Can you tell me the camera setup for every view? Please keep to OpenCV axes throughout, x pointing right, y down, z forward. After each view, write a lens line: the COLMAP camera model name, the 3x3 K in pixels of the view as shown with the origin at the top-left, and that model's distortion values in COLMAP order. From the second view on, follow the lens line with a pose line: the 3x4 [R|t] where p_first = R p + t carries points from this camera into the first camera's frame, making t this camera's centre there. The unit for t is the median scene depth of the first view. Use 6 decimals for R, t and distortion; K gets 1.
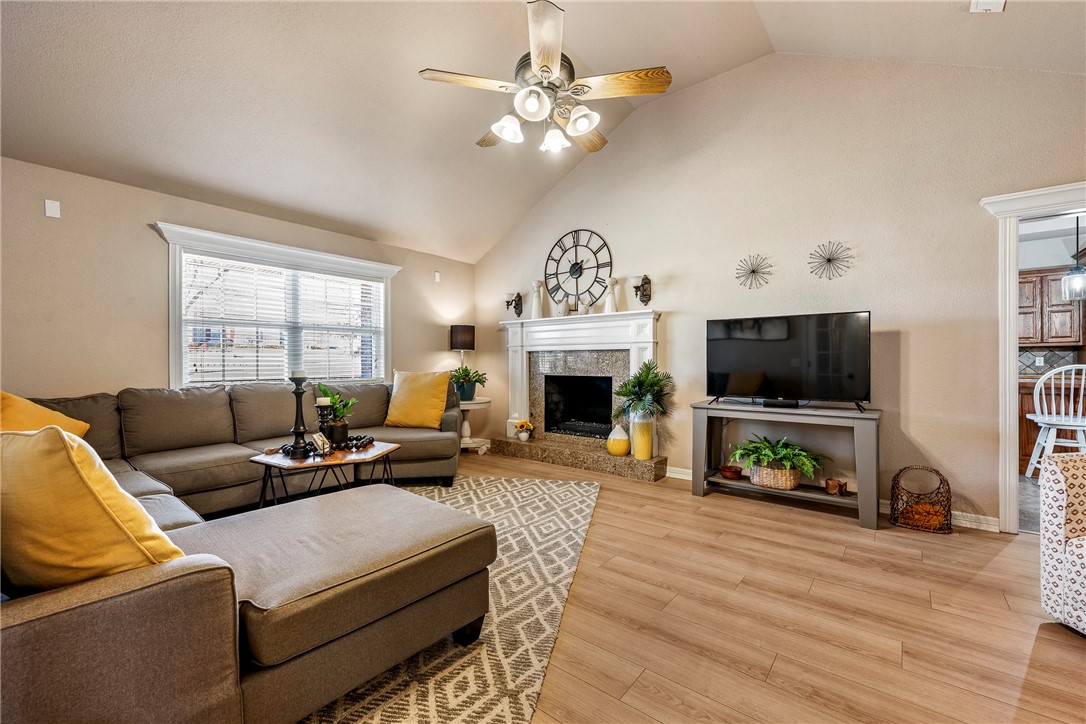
lens RADIAL K [[447.1, 0, 542.0], [0, 447.1, 364.6], [0, 0, 1]] dist [0.004690, 0.000268]
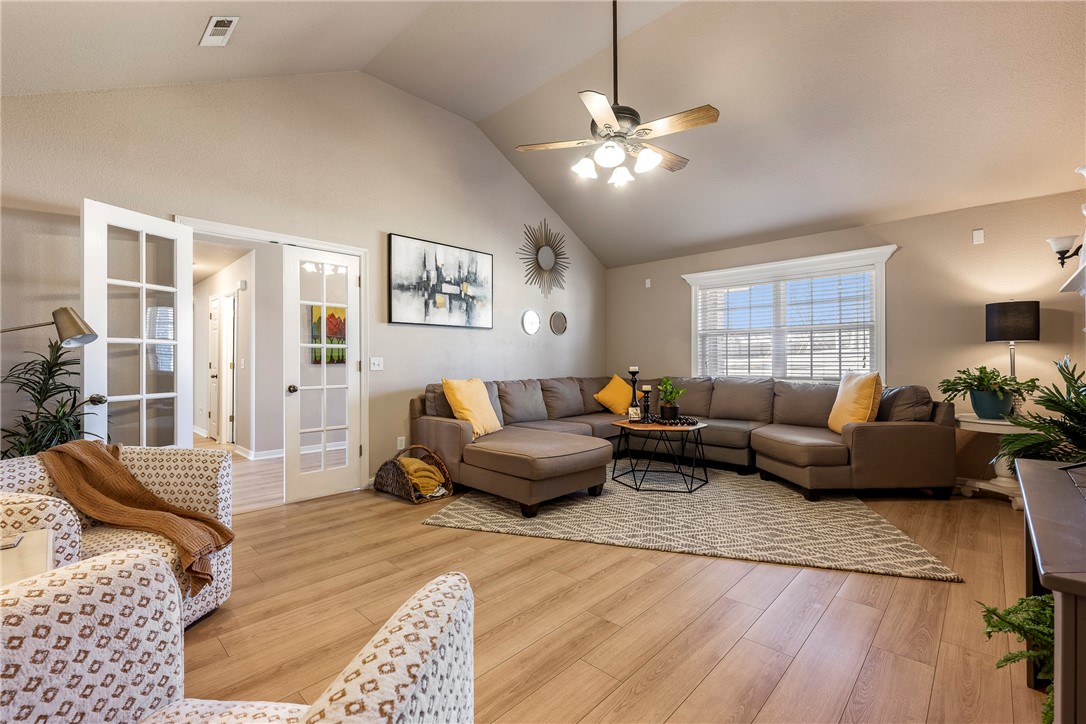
lens RADIAL K [[476.5, 0, 542.0], [0, 476.5, 360.2], [0, 0, 1]] dist [0.002932, 0.000216]
pose [[-0.086756, -0.000758, -0.996229, 0.886053], [0.000647, 0.999999, -0.000817, -0.007470], [0.996229, -0.000716, -0.086756, 0.618963]]
